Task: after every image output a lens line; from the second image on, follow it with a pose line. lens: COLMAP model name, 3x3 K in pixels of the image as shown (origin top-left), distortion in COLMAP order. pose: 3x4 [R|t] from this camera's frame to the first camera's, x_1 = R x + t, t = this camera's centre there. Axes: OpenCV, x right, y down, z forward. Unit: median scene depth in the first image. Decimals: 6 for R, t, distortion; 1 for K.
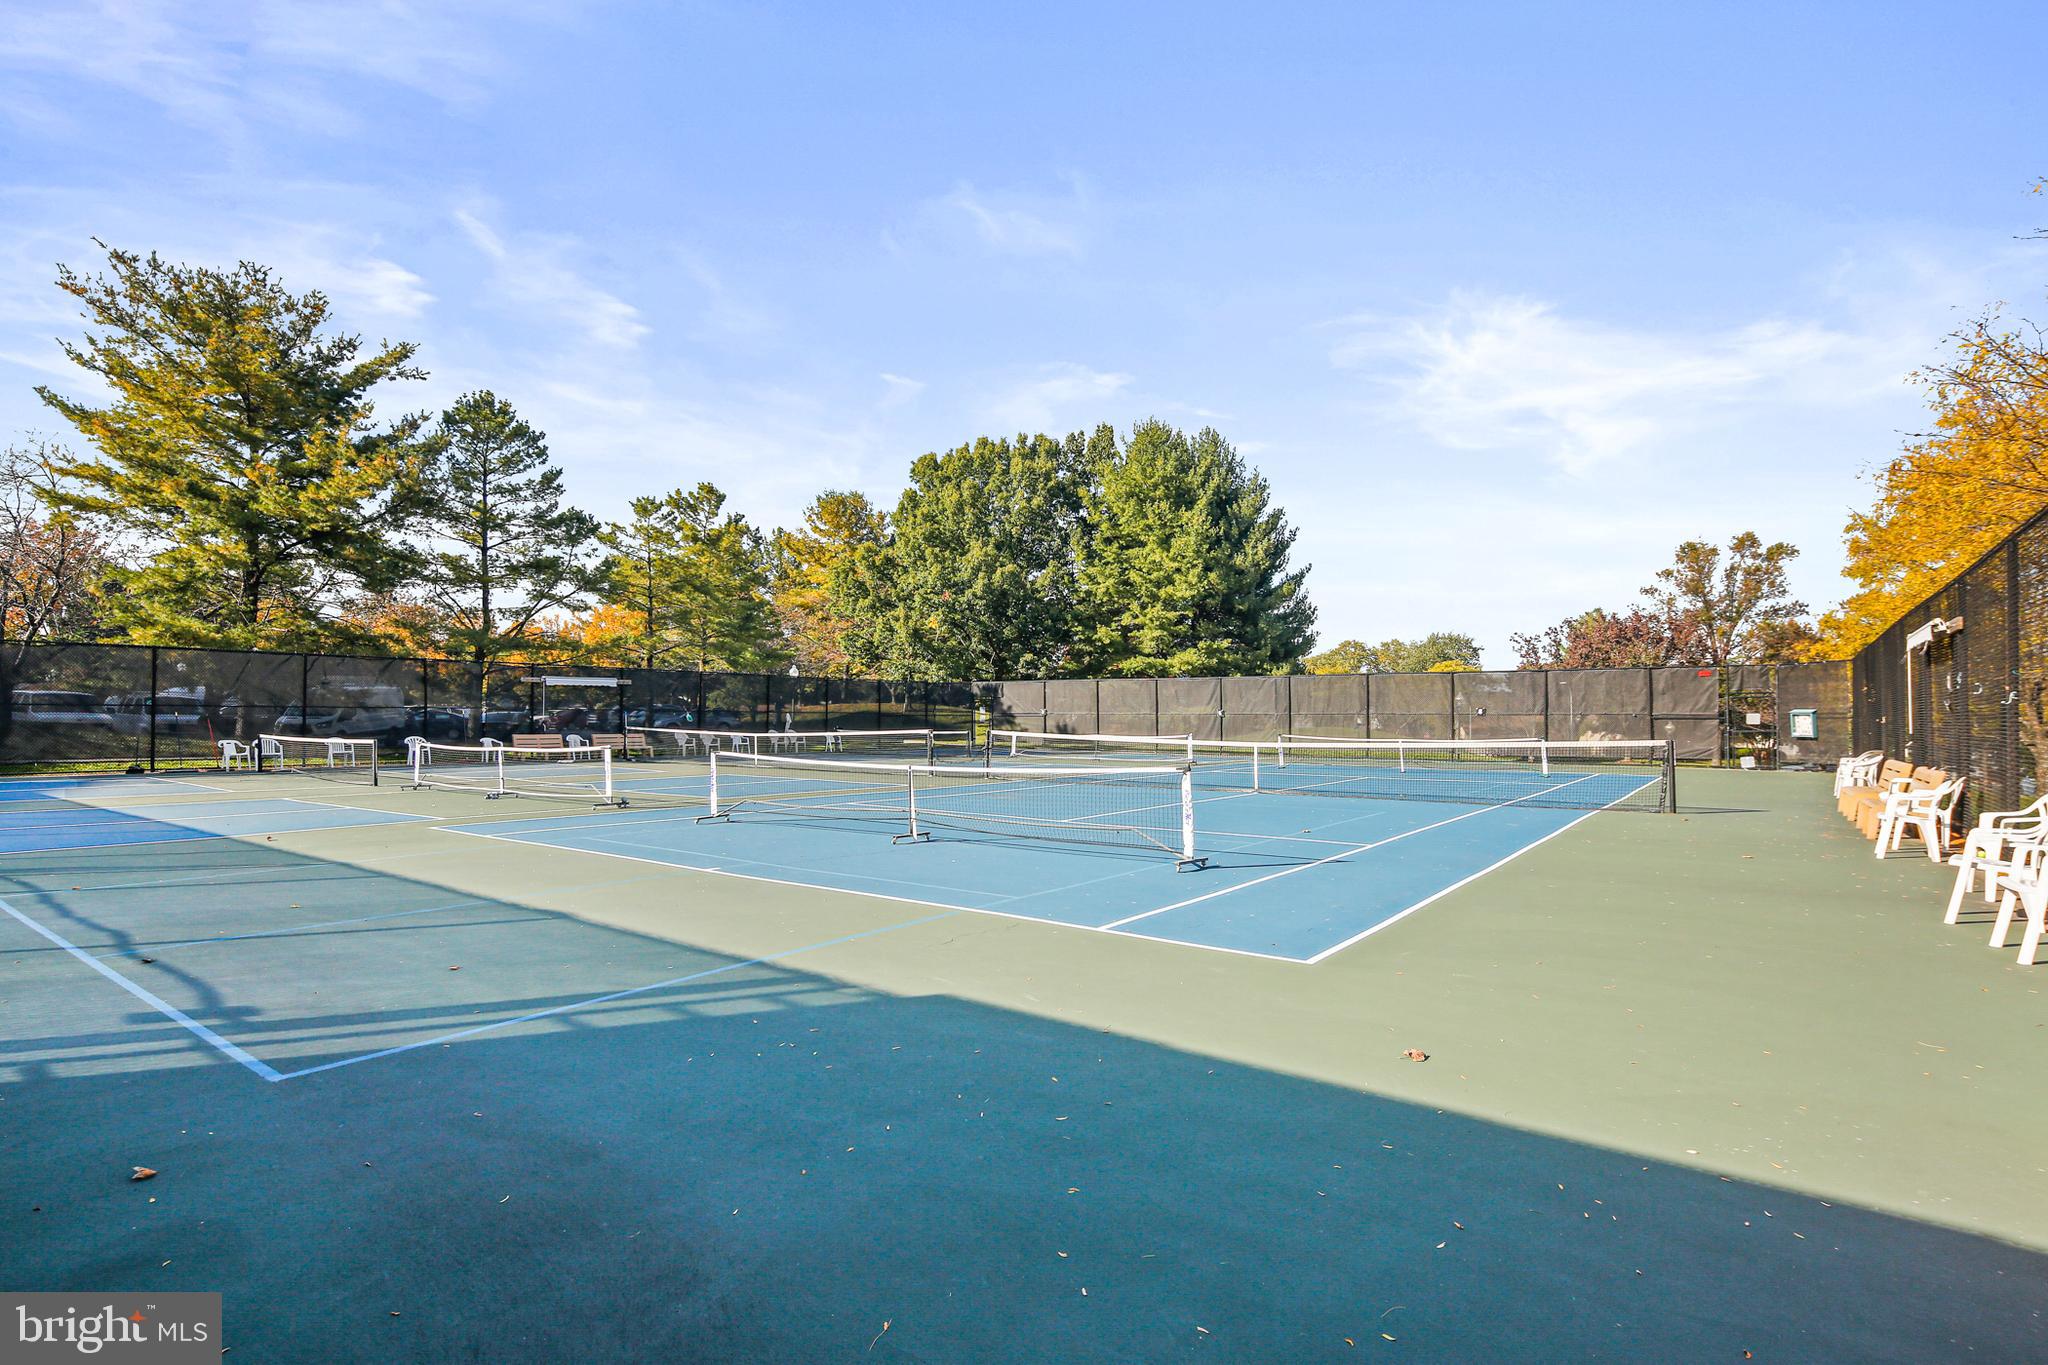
lens RADIAL K [[991.8, 0, 1025.3], [0, 991.8, 677.6], [0, 0, 1]] dist [0.004036, -0.001296]
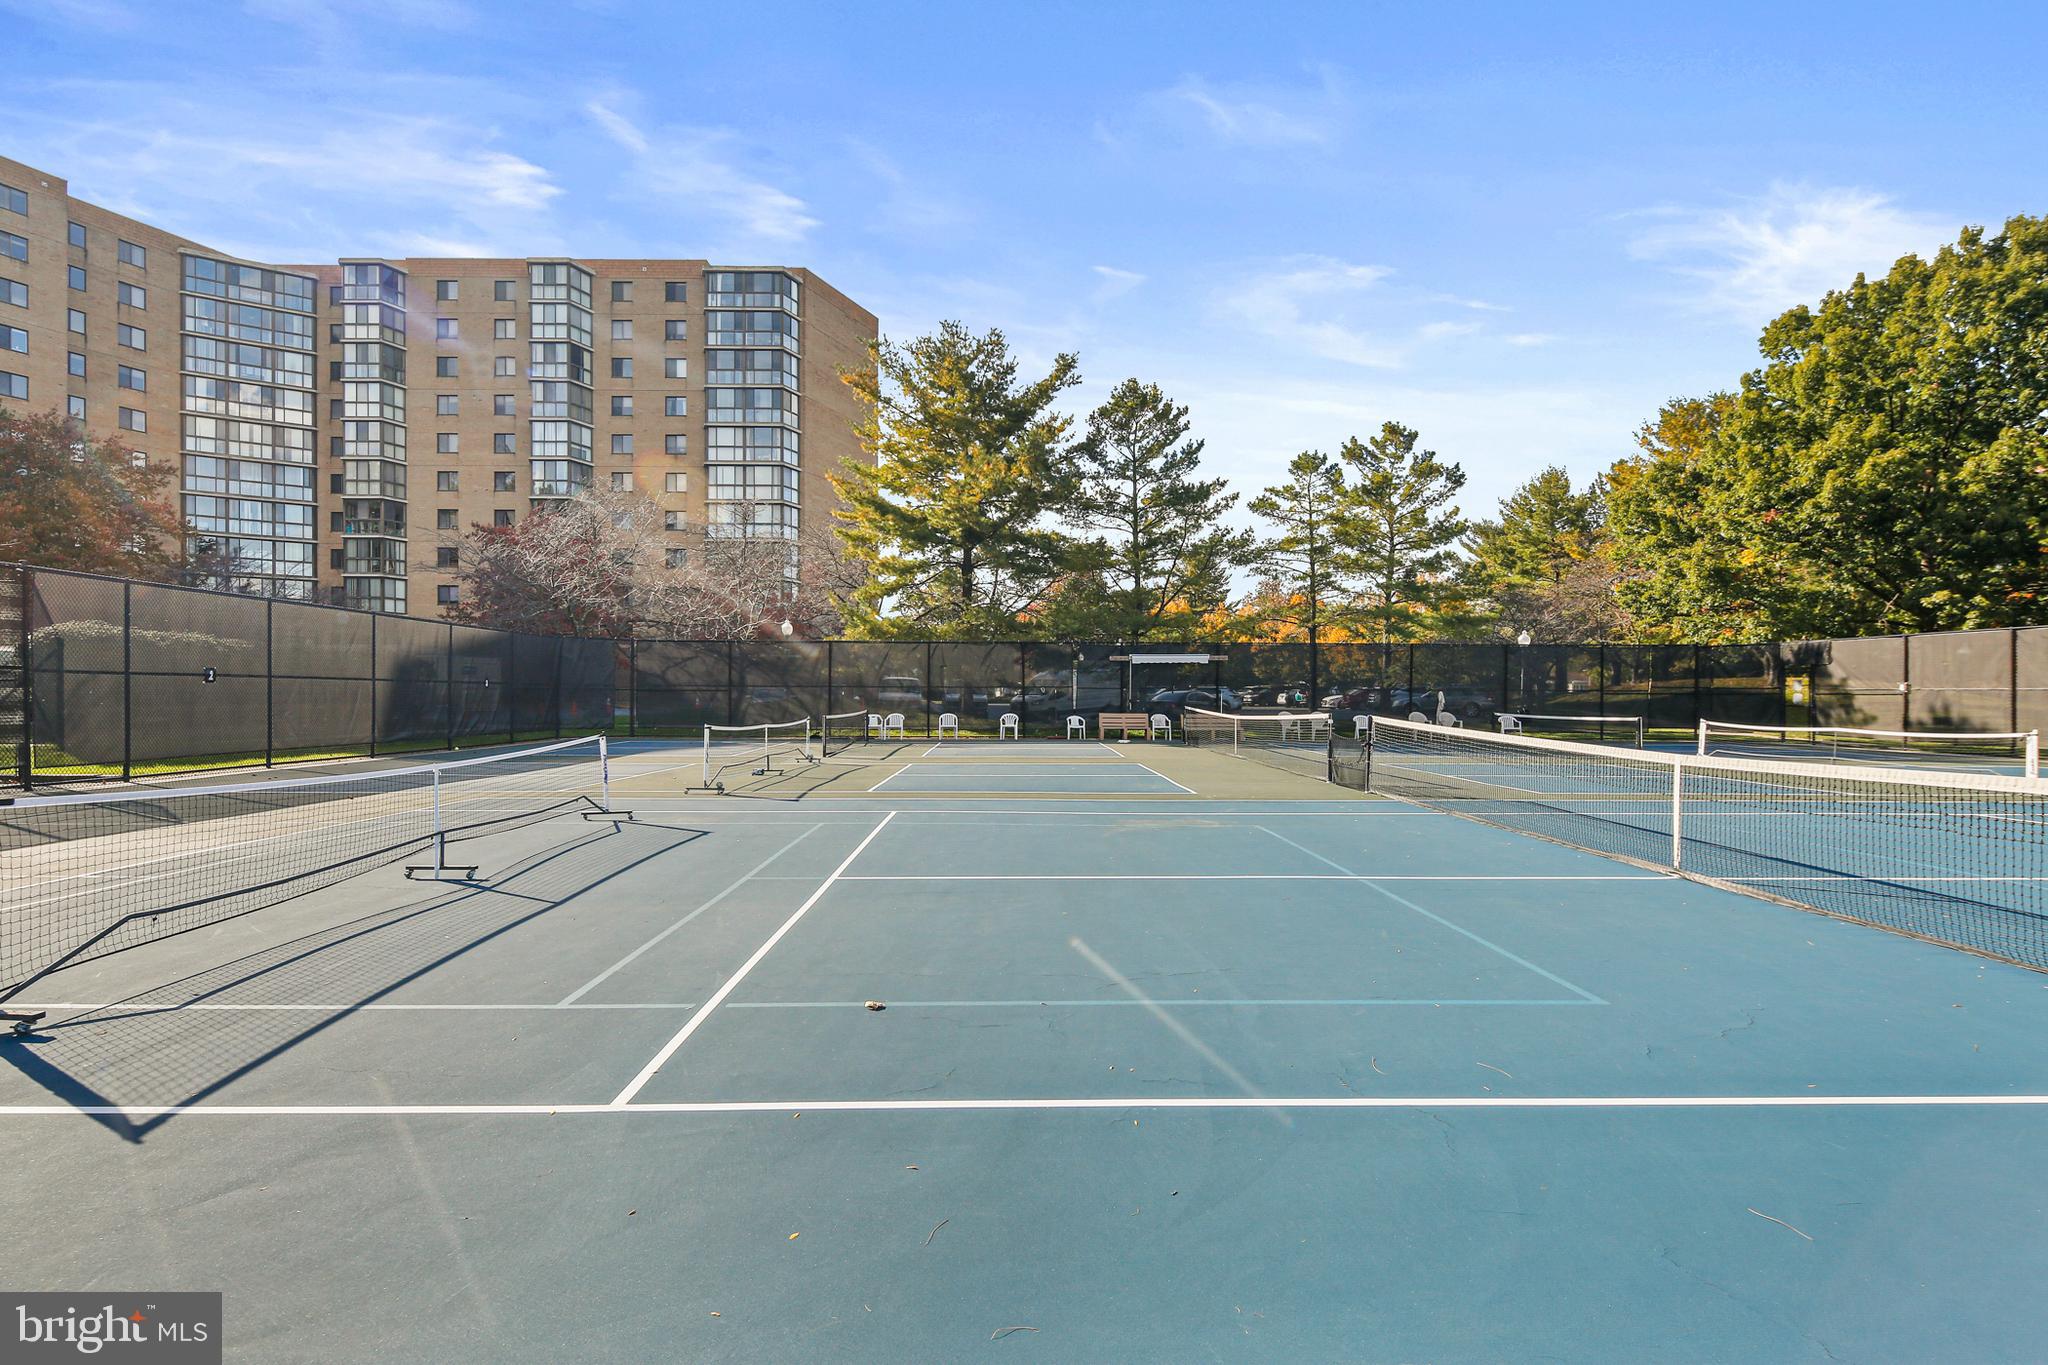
lens RADIAL K [[991.8, 0, 1025.3], [0, 991.8, 677.6], [0, 0, 1]] dist [0.004036, -0.001296]
pose [[0.612030, -0.013810, -0.790714, 0.156967], [0.029994, 0.999533, 0.005758, 0.008914], [0.790266, -0.027241, 0.612158, 0.218653]]
